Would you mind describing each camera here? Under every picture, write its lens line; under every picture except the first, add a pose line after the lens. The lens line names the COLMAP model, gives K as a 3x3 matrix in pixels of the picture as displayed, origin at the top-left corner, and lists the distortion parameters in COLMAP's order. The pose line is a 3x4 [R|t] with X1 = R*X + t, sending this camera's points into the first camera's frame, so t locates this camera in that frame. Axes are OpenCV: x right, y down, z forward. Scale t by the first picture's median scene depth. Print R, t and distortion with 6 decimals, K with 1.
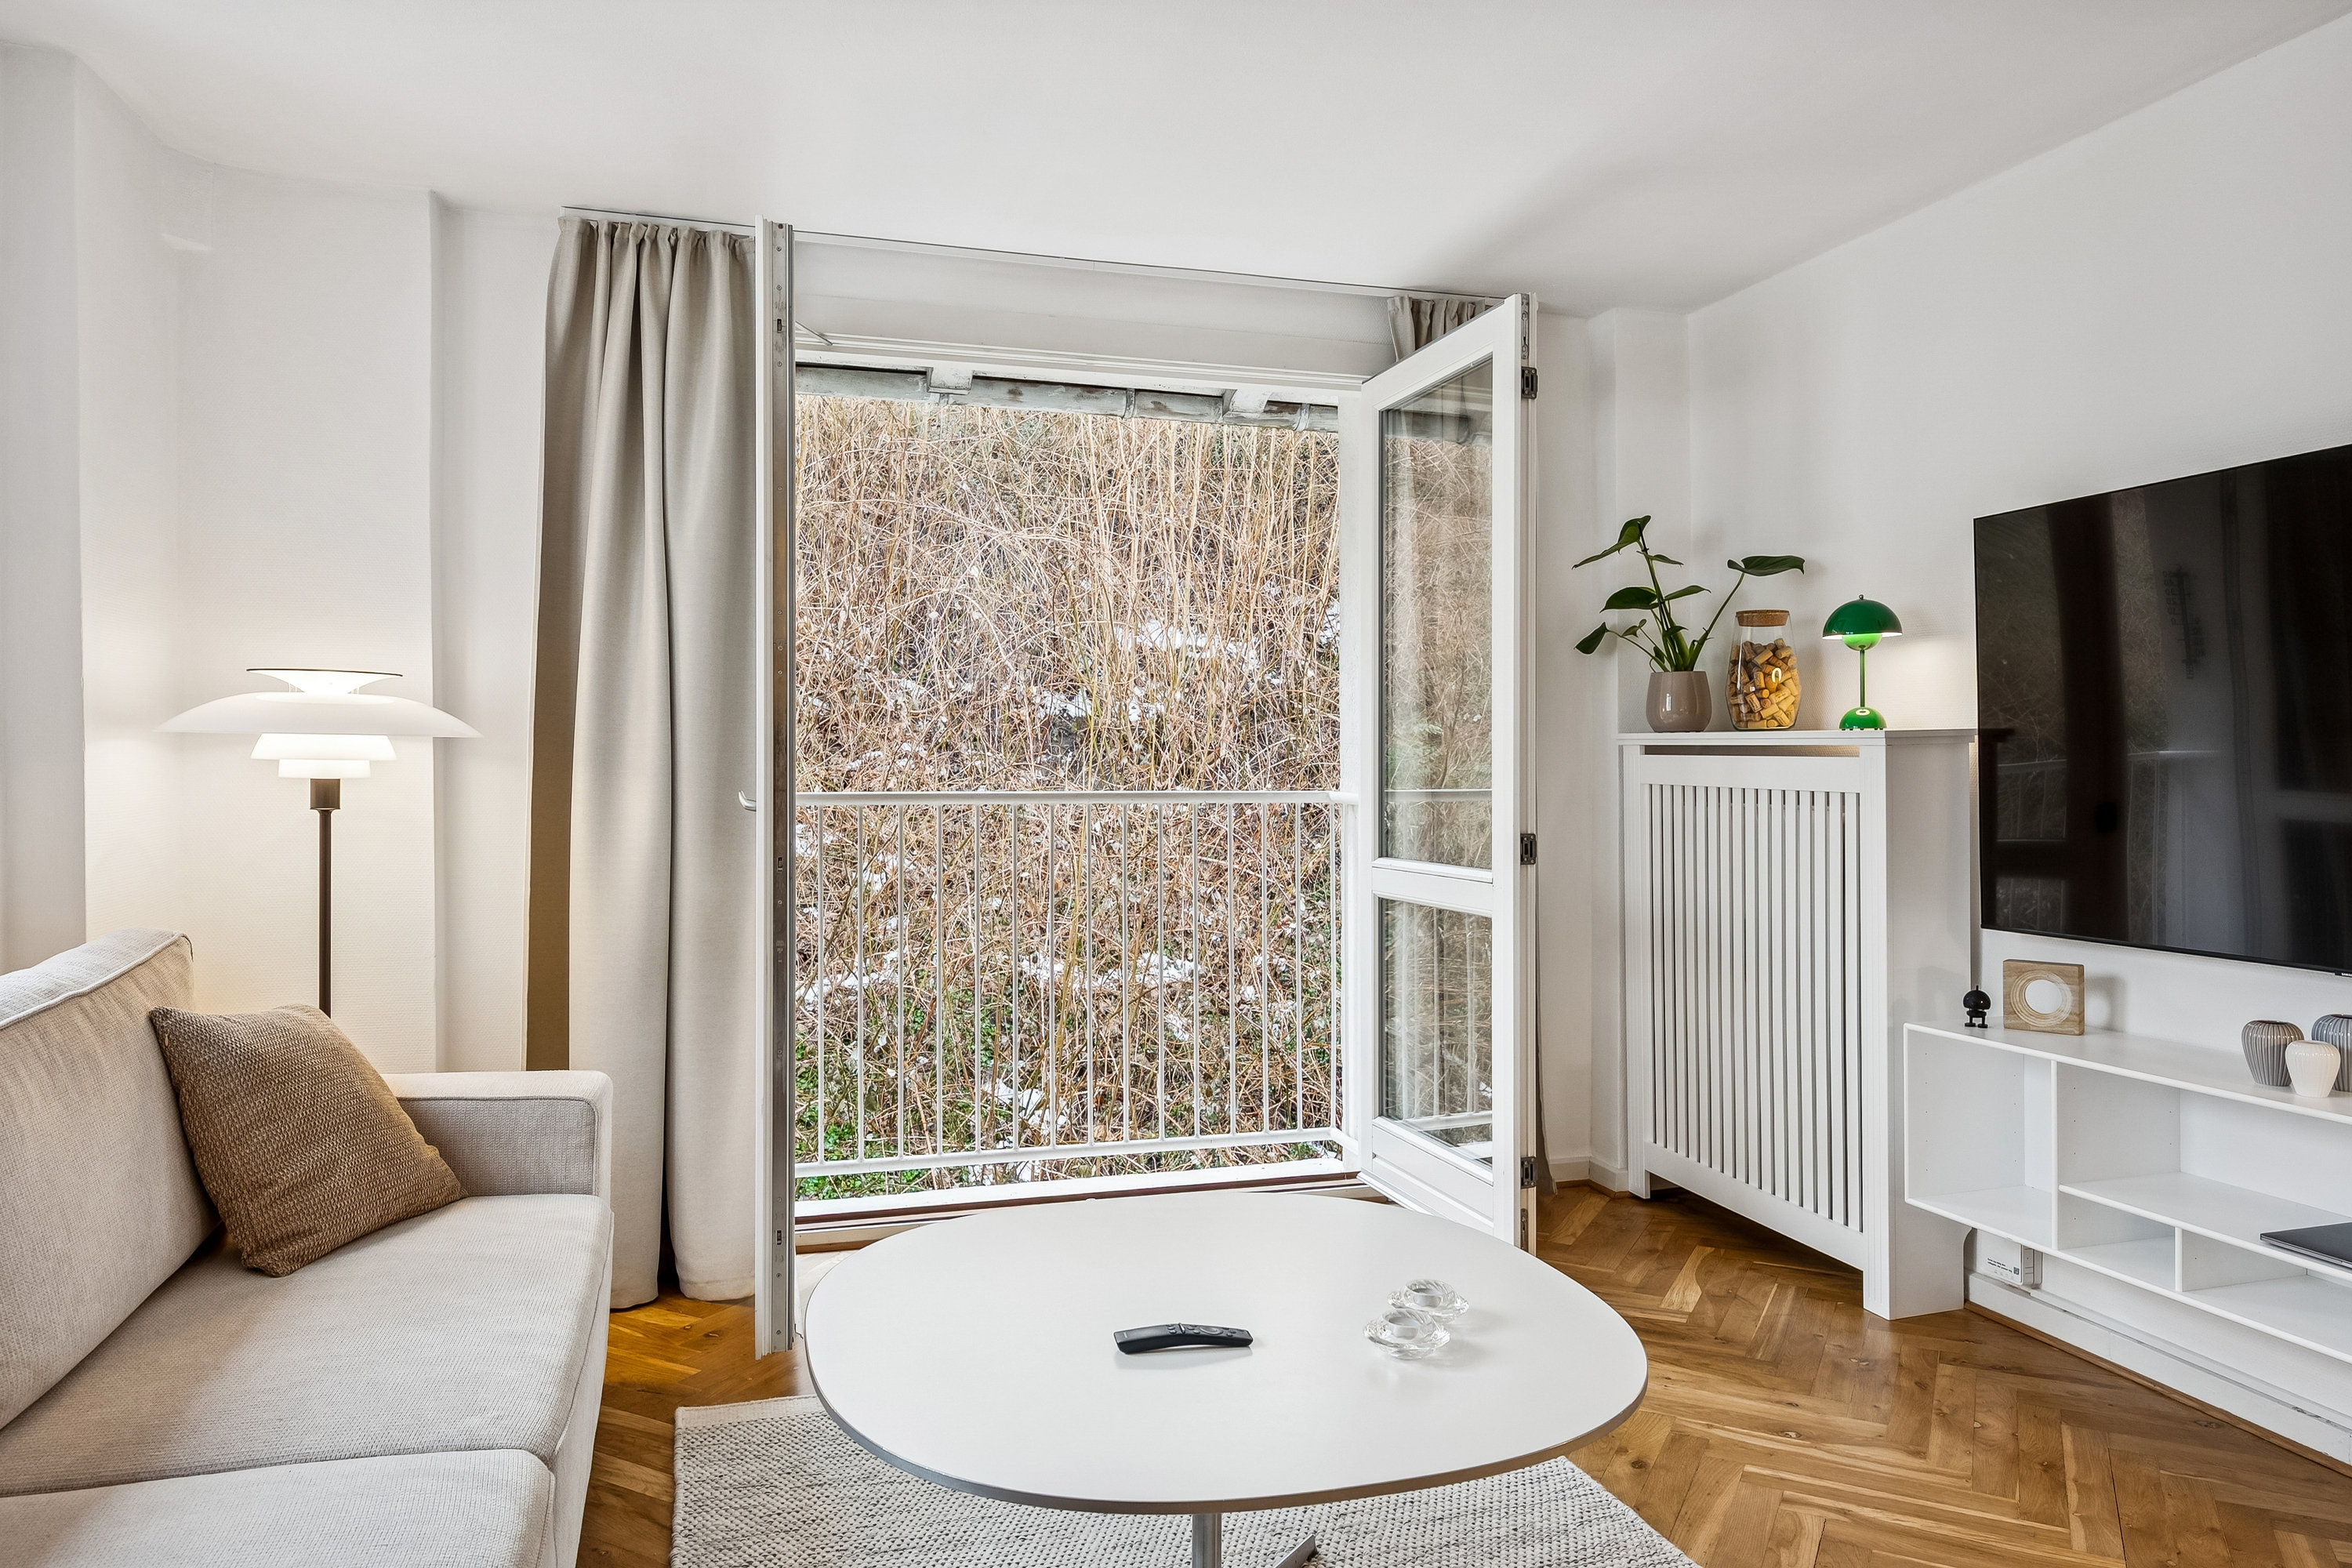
lens RADIAL K [[1515.3, 0, 1173.9], [0, 1515.3, 775.2], [0, 0, 1]] dist [-0.001865, 0.000192]
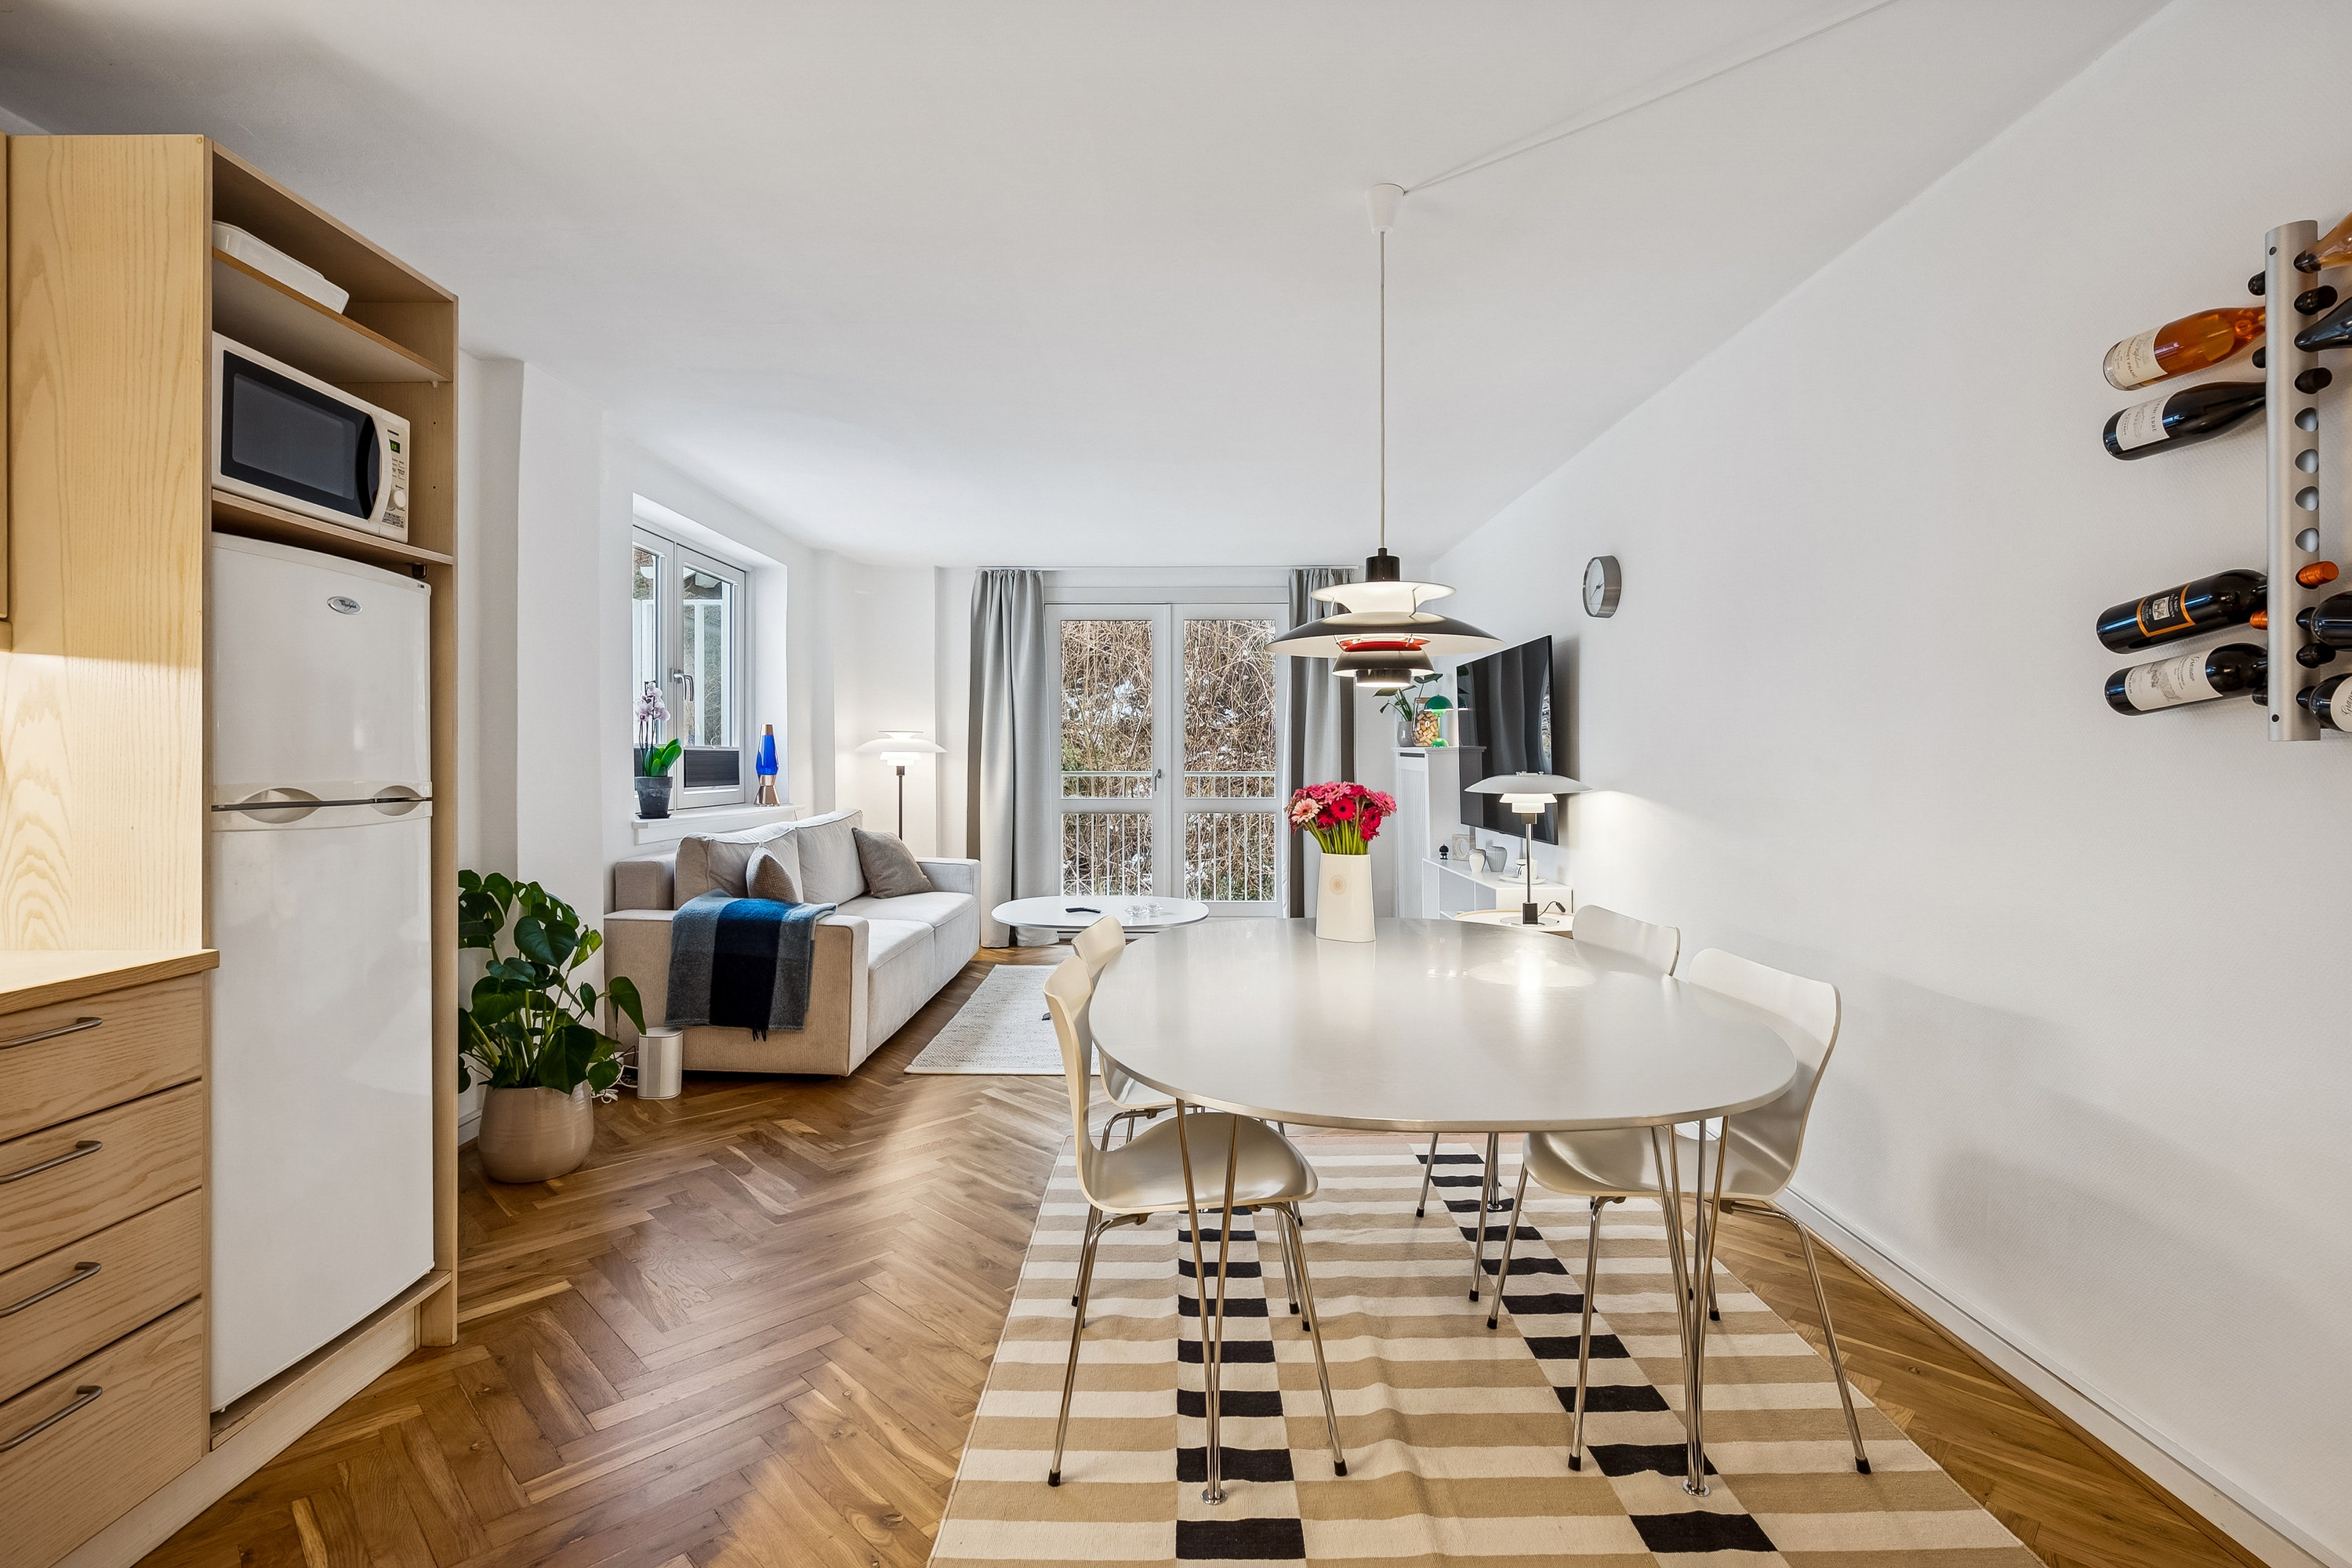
lens RADIAL K [[1094.4, 0, 1176.1], [0, 1094.4, 773.8], [0, 0, 1]] dist [0.000351, 0.000001]
pose [[0.952886, 0.002949, -0.303314, 0.655027], [-0.000895, 0.999976, 0.006909, 0.002244], [0.303327, -0.006312, 0.952866, -0.964162]]
